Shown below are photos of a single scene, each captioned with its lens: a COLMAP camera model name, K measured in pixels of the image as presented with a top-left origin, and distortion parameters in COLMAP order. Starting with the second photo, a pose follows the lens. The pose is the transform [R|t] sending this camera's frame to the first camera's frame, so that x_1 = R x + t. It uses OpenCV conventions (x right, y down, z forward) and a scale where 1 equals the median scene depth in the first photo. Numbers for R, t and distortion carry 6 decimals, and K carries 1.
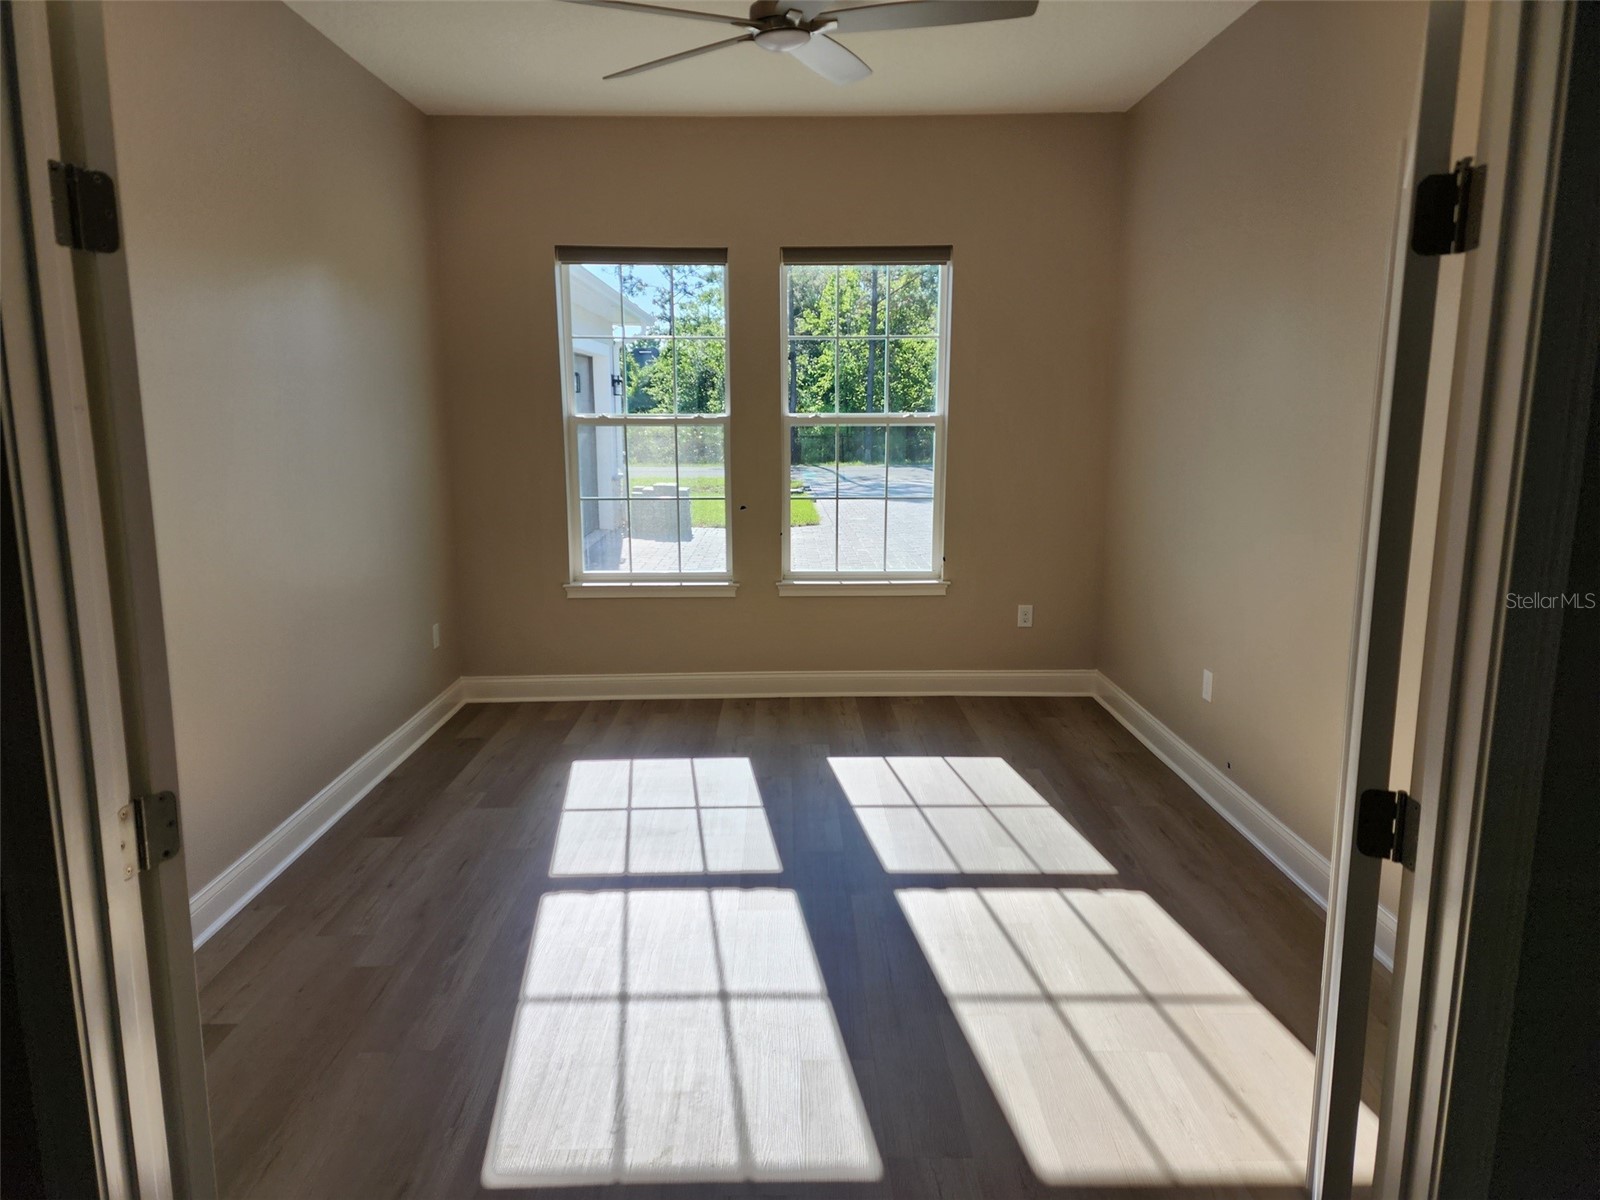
lens RADIAL K [[1069.9, 0, 801.9], [0, 1069.9, 598.2], [0, 0, 1]] dist [-0.002198, -0.000659]
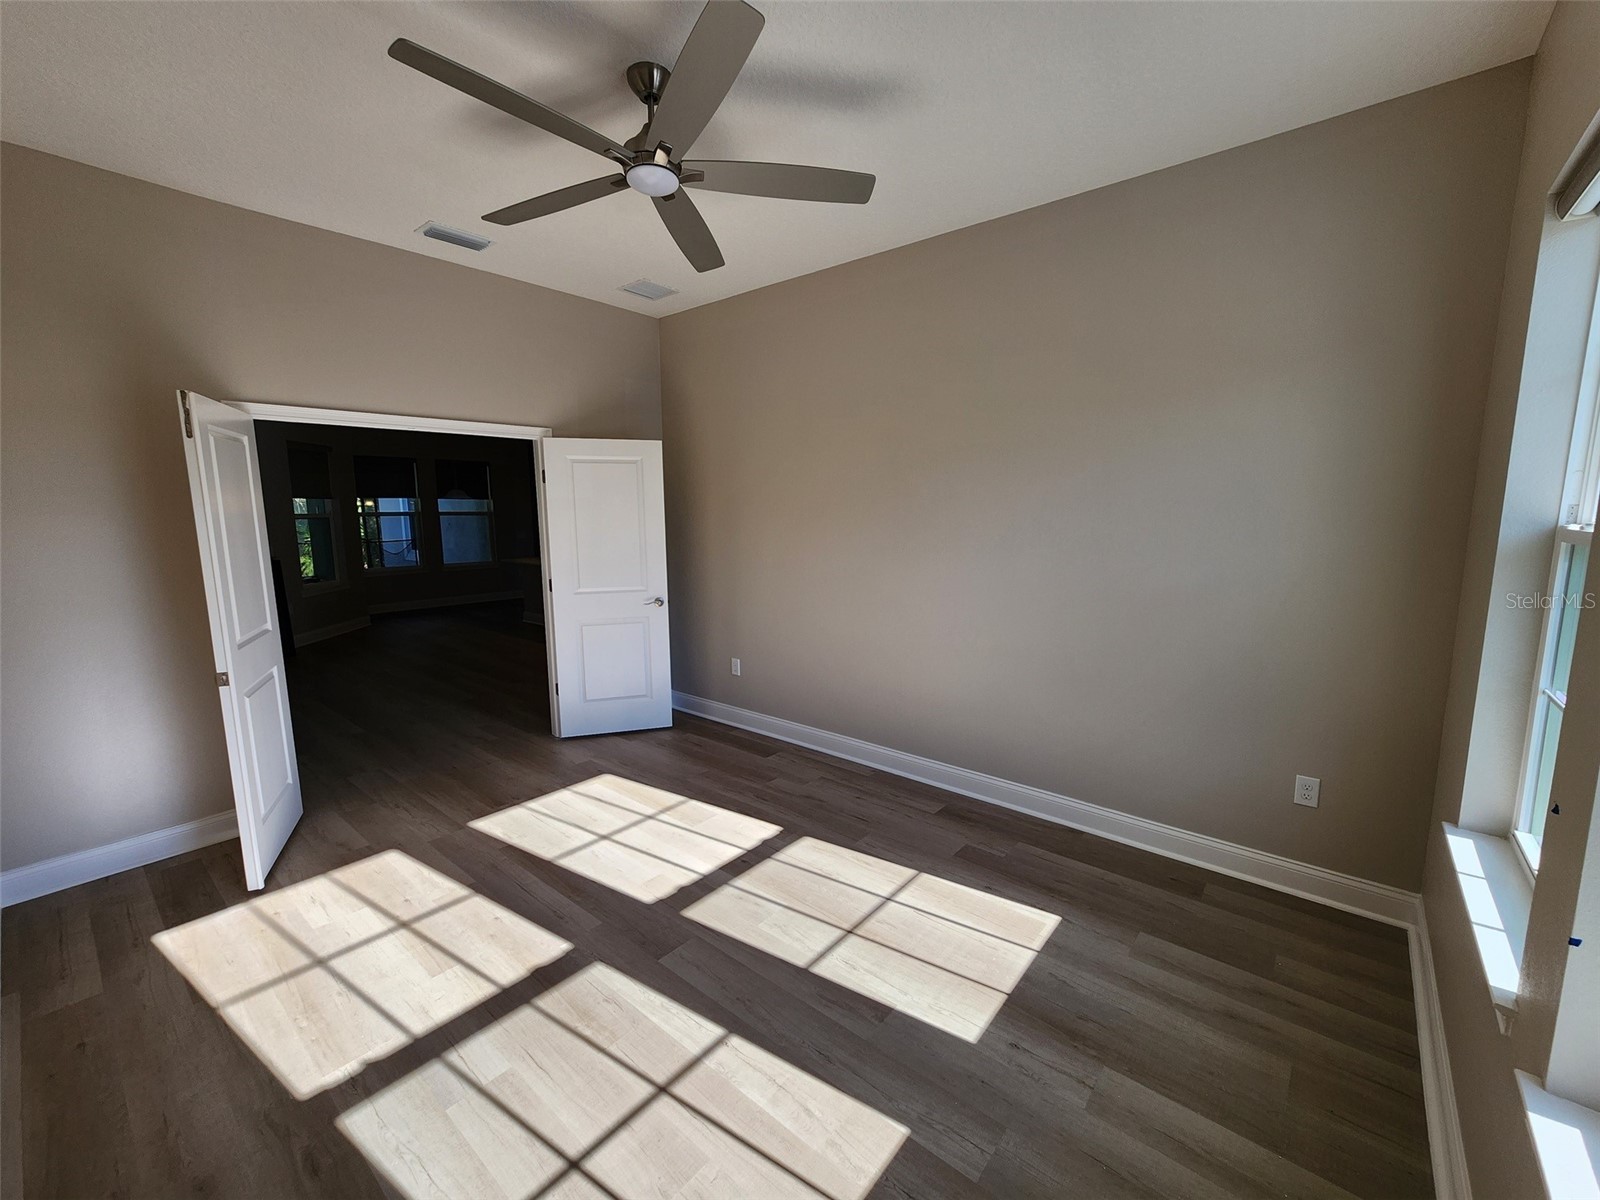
lens RADIAL K [[662.4, 0, 803.2], [0, 662.4, 598.3], [0, 0, 1]] dist [-0.001828, 0.000853]
pose [[-0.669755, 0.108185, -0.734660, 0.373660], [-0.119878, 0.960602, 0.250744, -0.262551], [0.732842, 0.256006, -0.630399, 1.437945]]
